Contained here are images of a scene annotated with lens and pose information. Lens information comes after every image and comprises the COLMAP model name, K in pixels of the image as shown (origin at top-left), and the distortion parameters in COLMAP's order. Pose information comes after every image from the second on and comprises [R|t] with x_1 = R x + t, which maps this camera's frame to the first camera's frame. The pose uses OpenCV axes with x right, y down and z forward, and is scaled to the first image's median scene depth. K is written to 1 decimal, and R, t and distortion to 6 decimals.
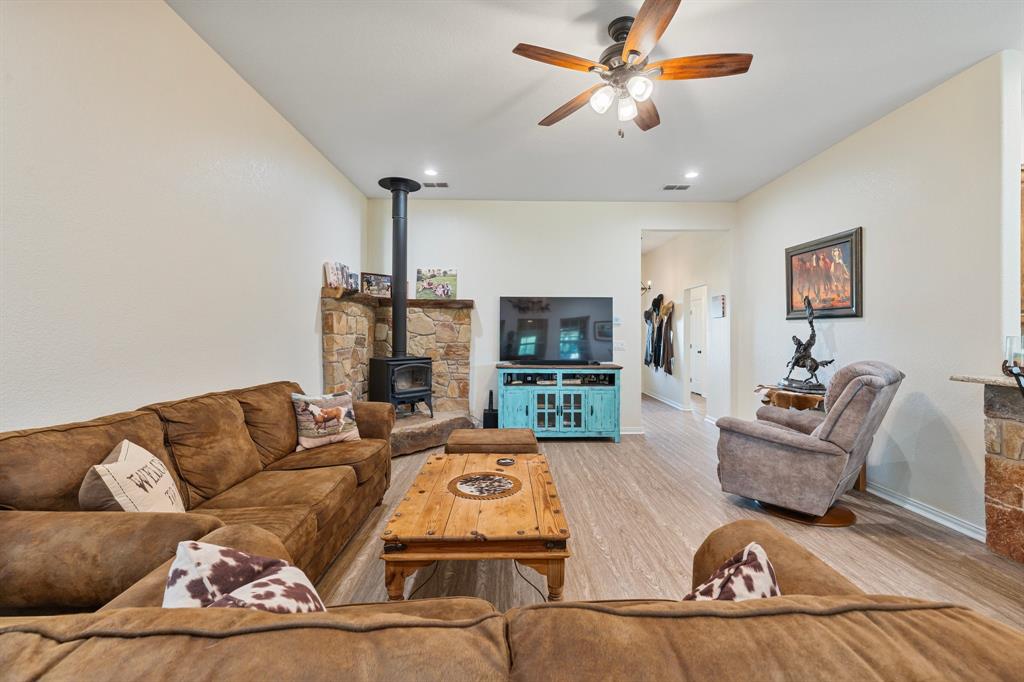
lens RADIAL K [[417.0, 0, 515.3], [0, 417.0, 331.1], [0, 0, 1]] dist [0.001060, 0.000170]
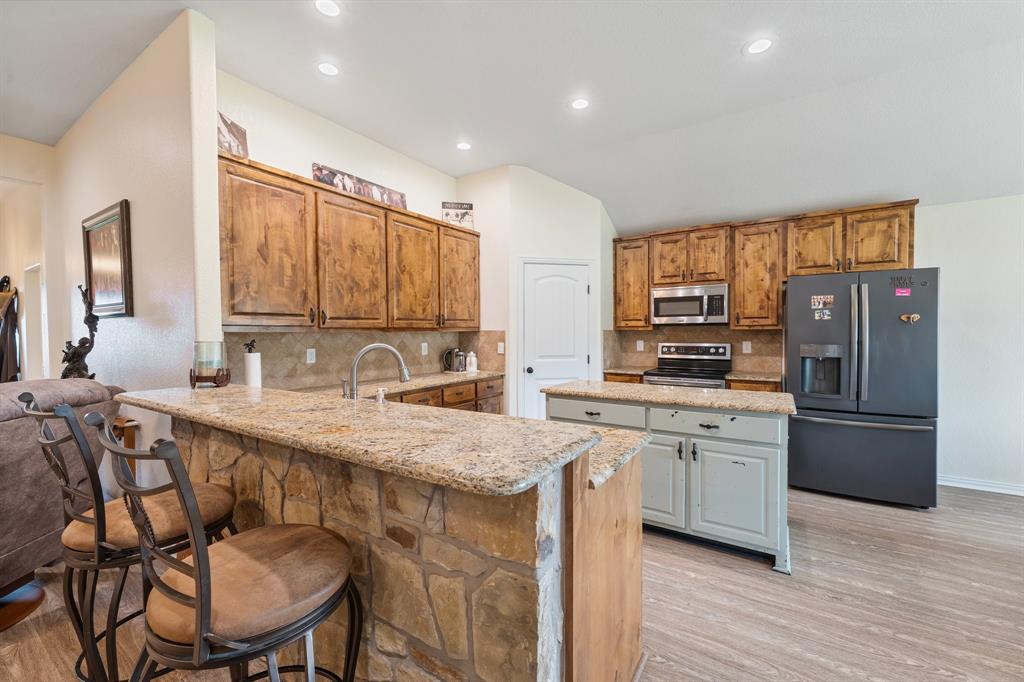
lens RADIAL K [[410.2, 0, 513.7], [0, 410.2, 338.5], [0, 0, 1]] dist [0.002020, 0.000320]
pose [[0.556906, -0.023753, 0.830236, 0.474915], [0.005417, 0.999674, 0.024967, -0.006535], [-0.830558, -0.009406, 0.556853, -0.018006]]
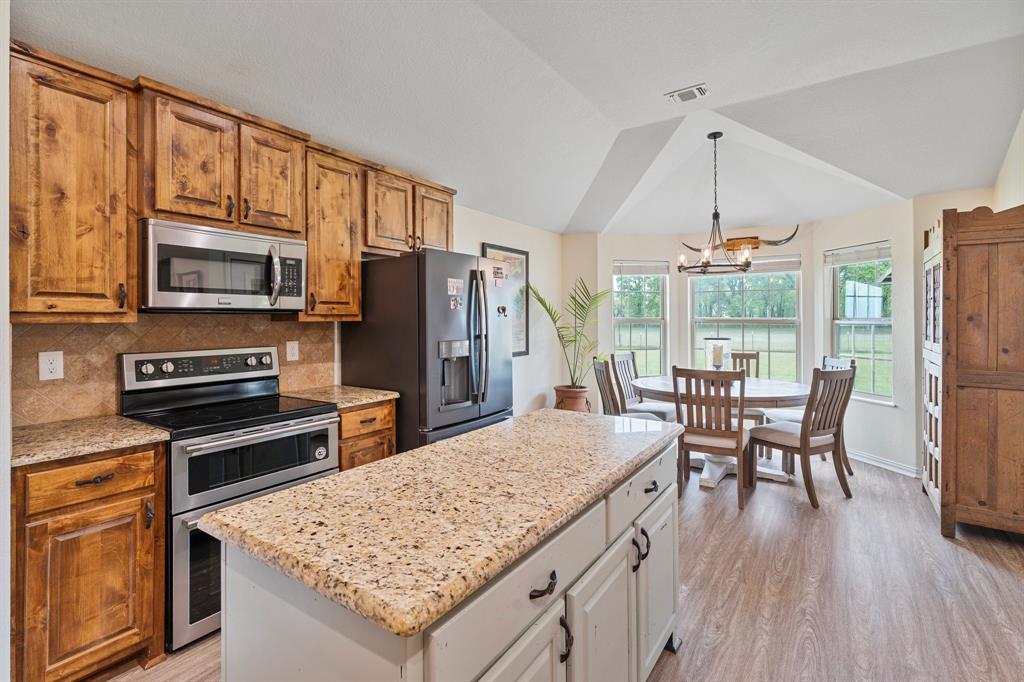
lens RADIAL K [[473.2, 0, 514.1], [0, 473.2, 316.6], [0, 0, 1]] dist [-0.000332, 0.000015]
pose [[-0.814822, 0.000181, 0.579711, 0.945870], [-0.003973, 0.999975, -0.005898, -0.004973], [-0.579698, -0.007109, -0.814801, 0.436525]]
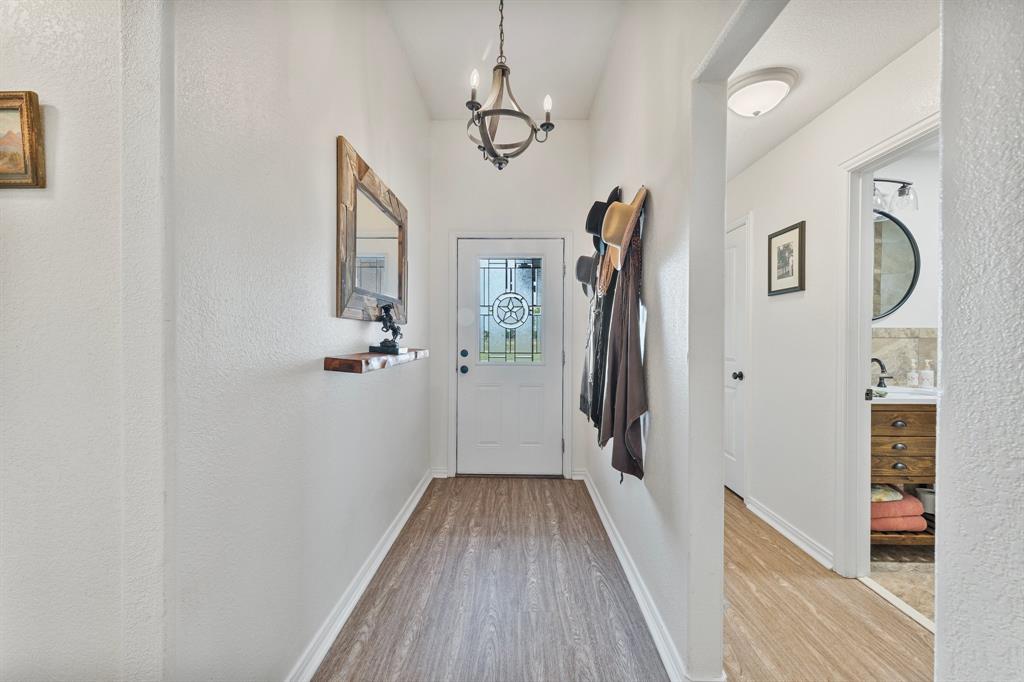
lens RADIAL K [[410.2, 0, 513.7], [0, 410.2, 338.5], [0, 0, 1]] dist [0.002020, 0.000320]
pose [[0.999415, -0.002271, -0.034110, 0.529704], [0.002570, 0.999959, 0.008727, 0.031546], [0.034089, -0.008809, 0.999380, 1.301889]]
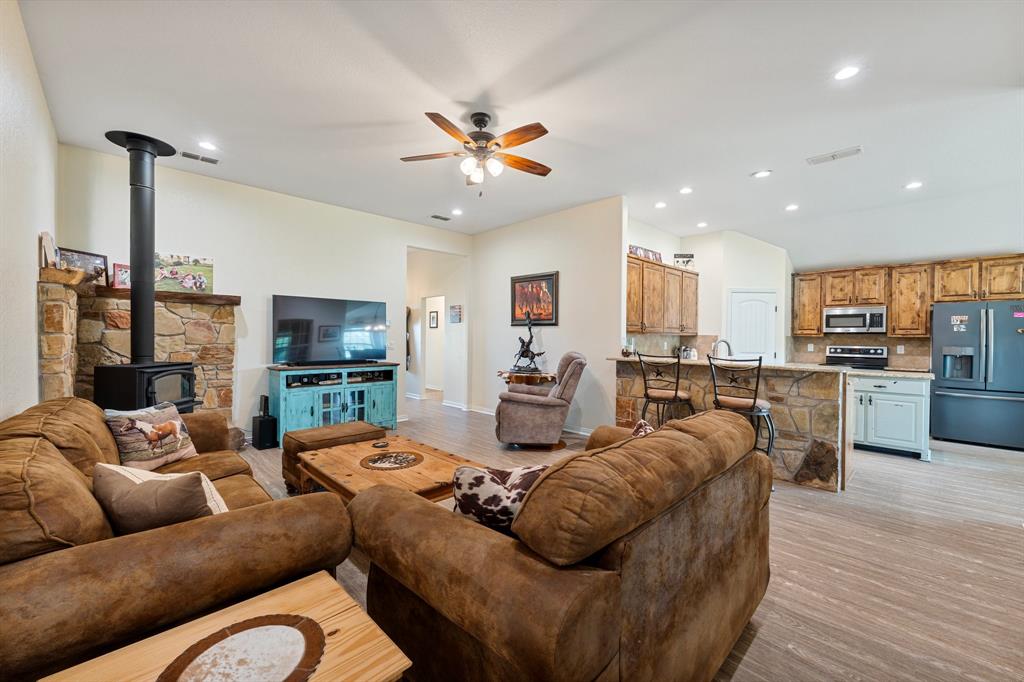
lens RADIAL K [[410.2, 0, 513.7], [0, 410.2, 338.5], [0, 0, 1]] dist [0.002020, 0.000320]
pose [[0.728934, -0.001459, 0.684582, -0.330779], [-0.009306, 0.999884, 0.012039, -0.000626], [-0.684520, -0.015146, 0.728836, -0.053009]]
